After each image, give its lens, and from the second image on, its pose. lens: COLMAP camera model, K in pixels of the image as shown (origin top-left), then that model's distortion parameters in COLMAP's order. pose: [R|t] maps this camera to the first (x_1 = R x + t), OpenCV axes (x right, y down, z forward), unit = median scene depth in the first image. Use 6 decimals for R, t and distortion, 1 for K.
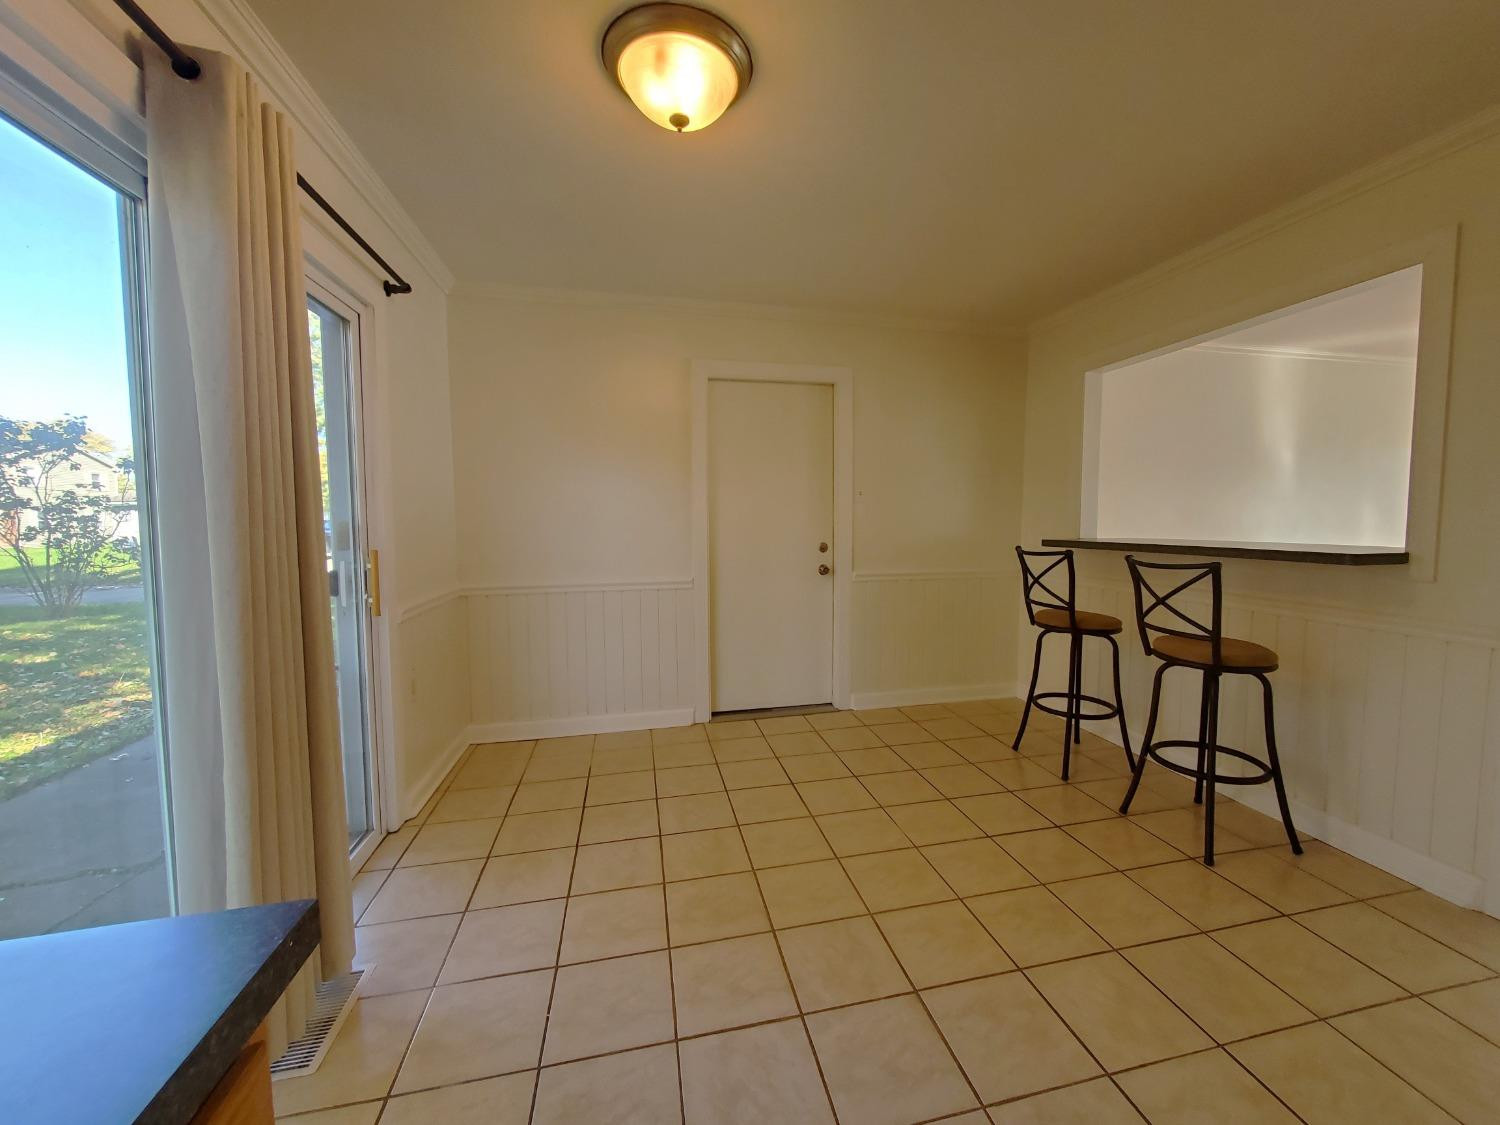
lens RADIAL K [[590.6, 0, 759.2], [0, 590.6, 558.1], [0, 0, 1]] dist [0.002272, -0.000885]
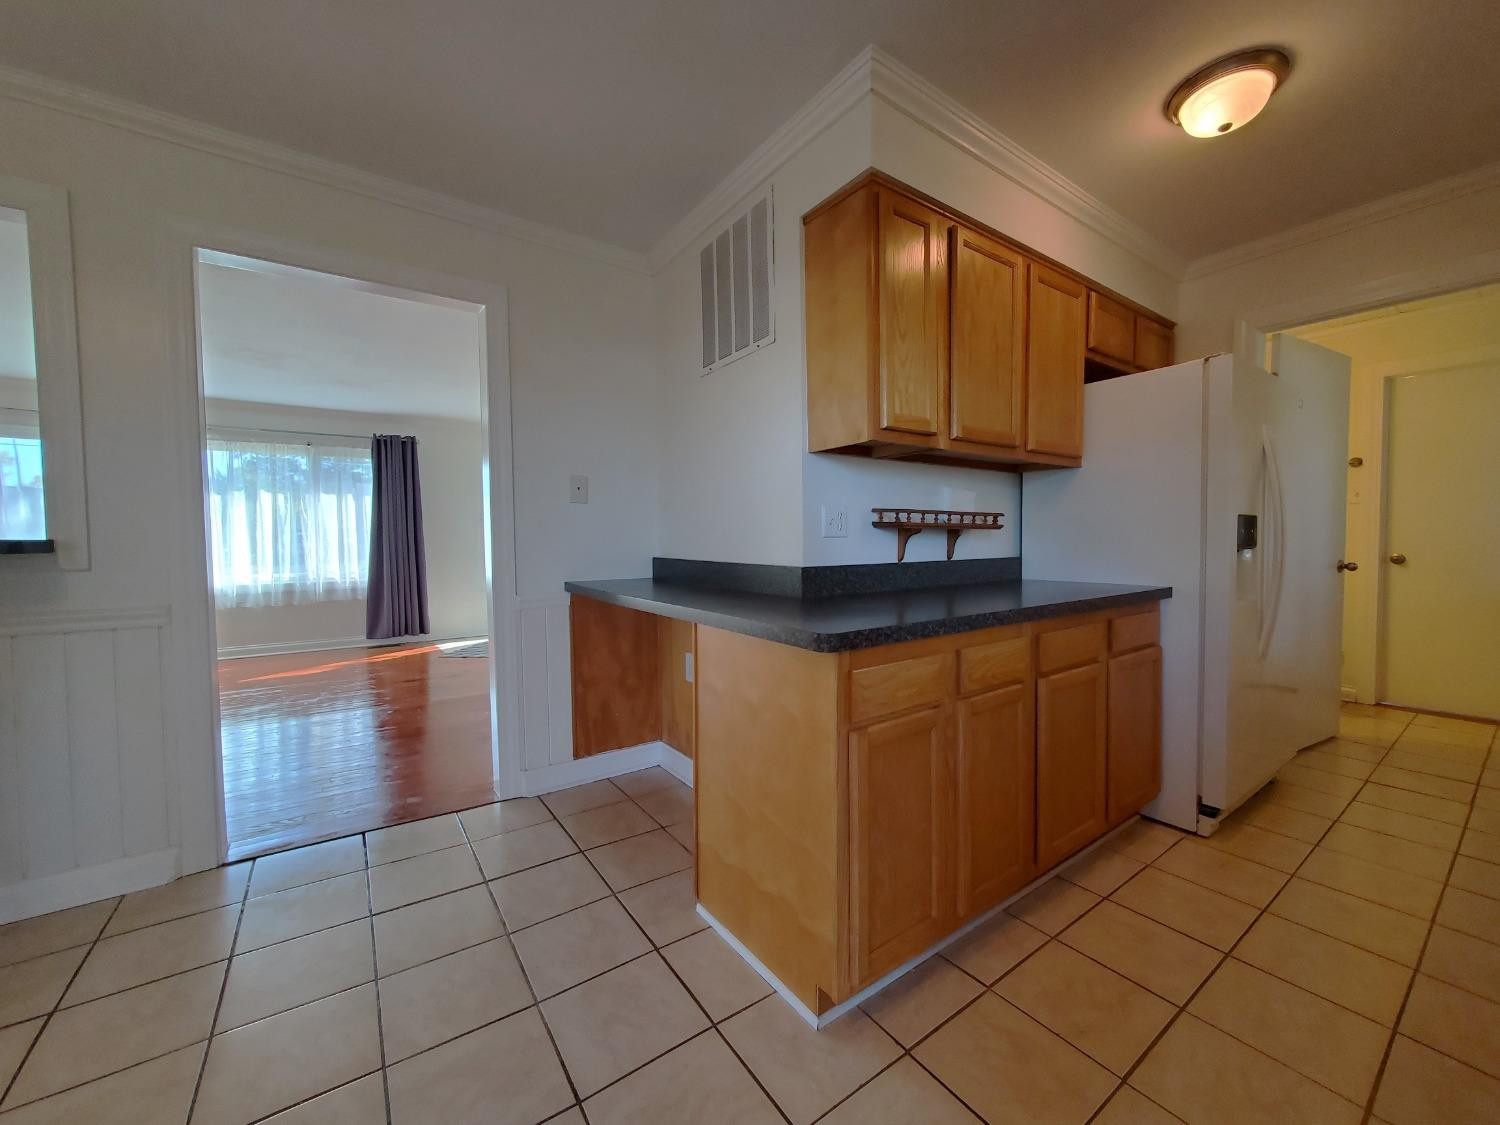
lens RADIAL K [[590.6, 0, 765.6], [0, 590.6, 558.8], [0, 0, 1]] dist [0.002272, -0.000885]
pose [[-0.399524, -0.018872, 0.916529, -0.135245], [0.083691, 0.994862, 0.056966, 0.054979], [-0.912895, 0.099465, -0.395892, 0.365370]]
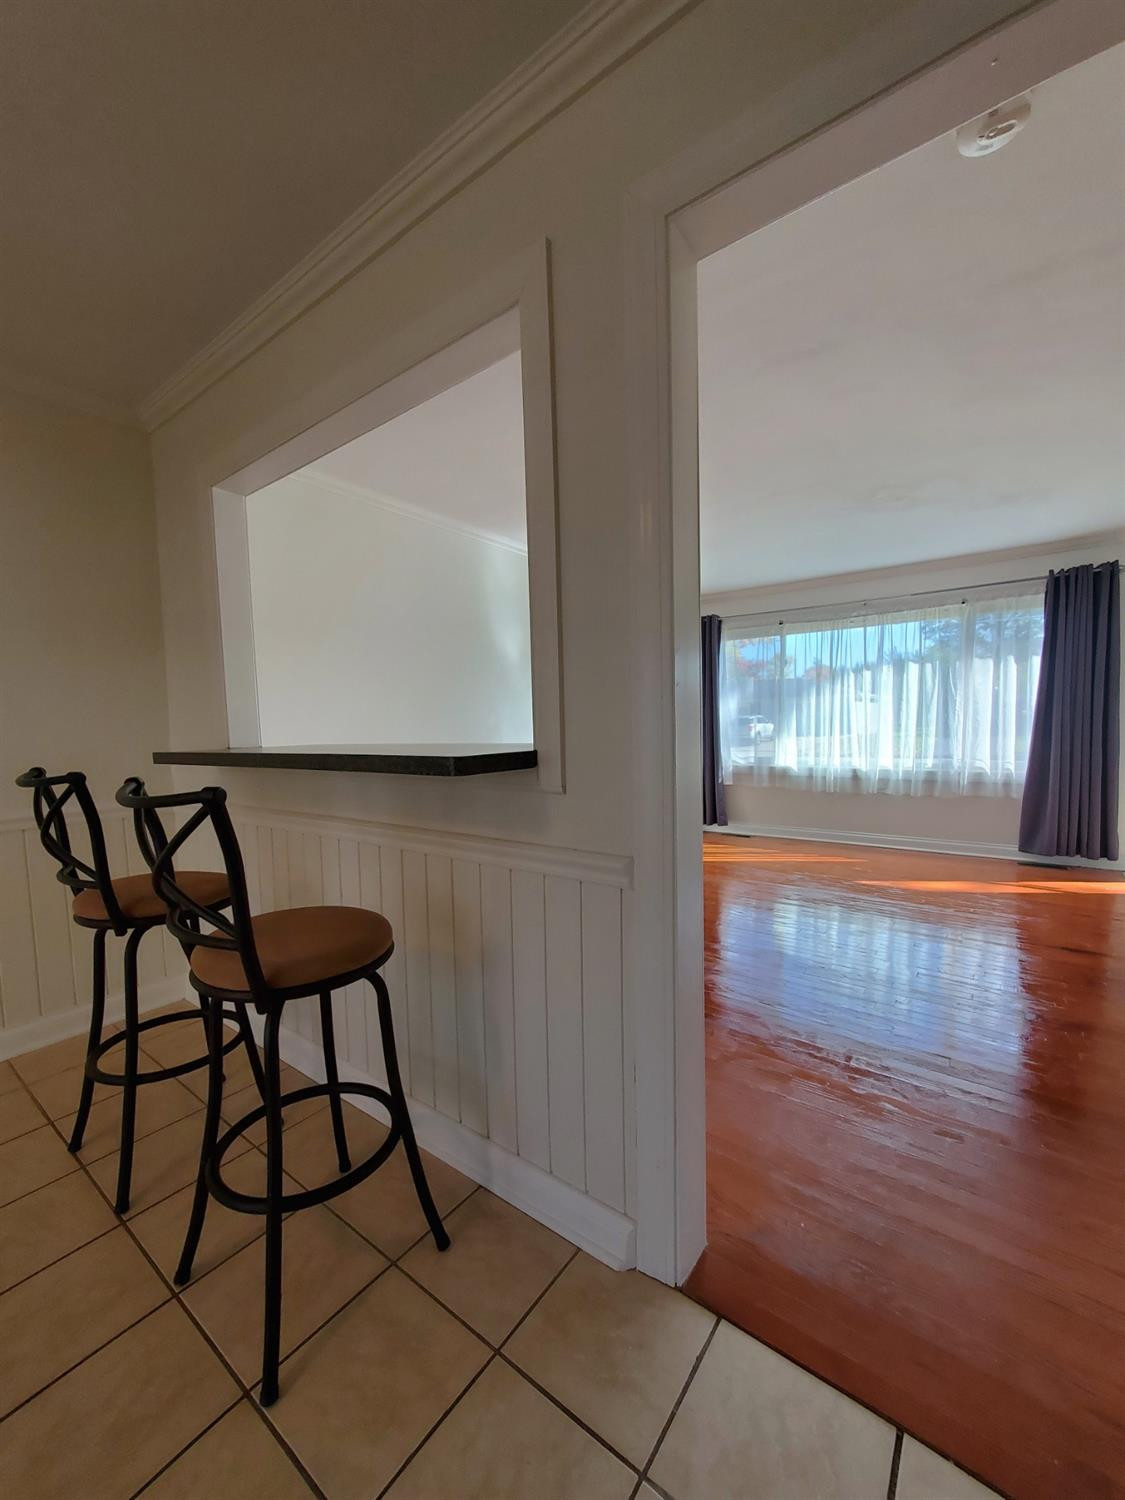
lens RADIAL K [[600.0, 0, 568.5], [0, 600.0, 764.7], [0, 0, 1]] dist [-0.011630, 0.000039]
pose [[0.757012, -0.053423, 0.651213, 0.660764], [0.060550, 0.998099, 0.011492, 0.000974], [-0.650589, 0.030731, 0.758808, 0.451747]]
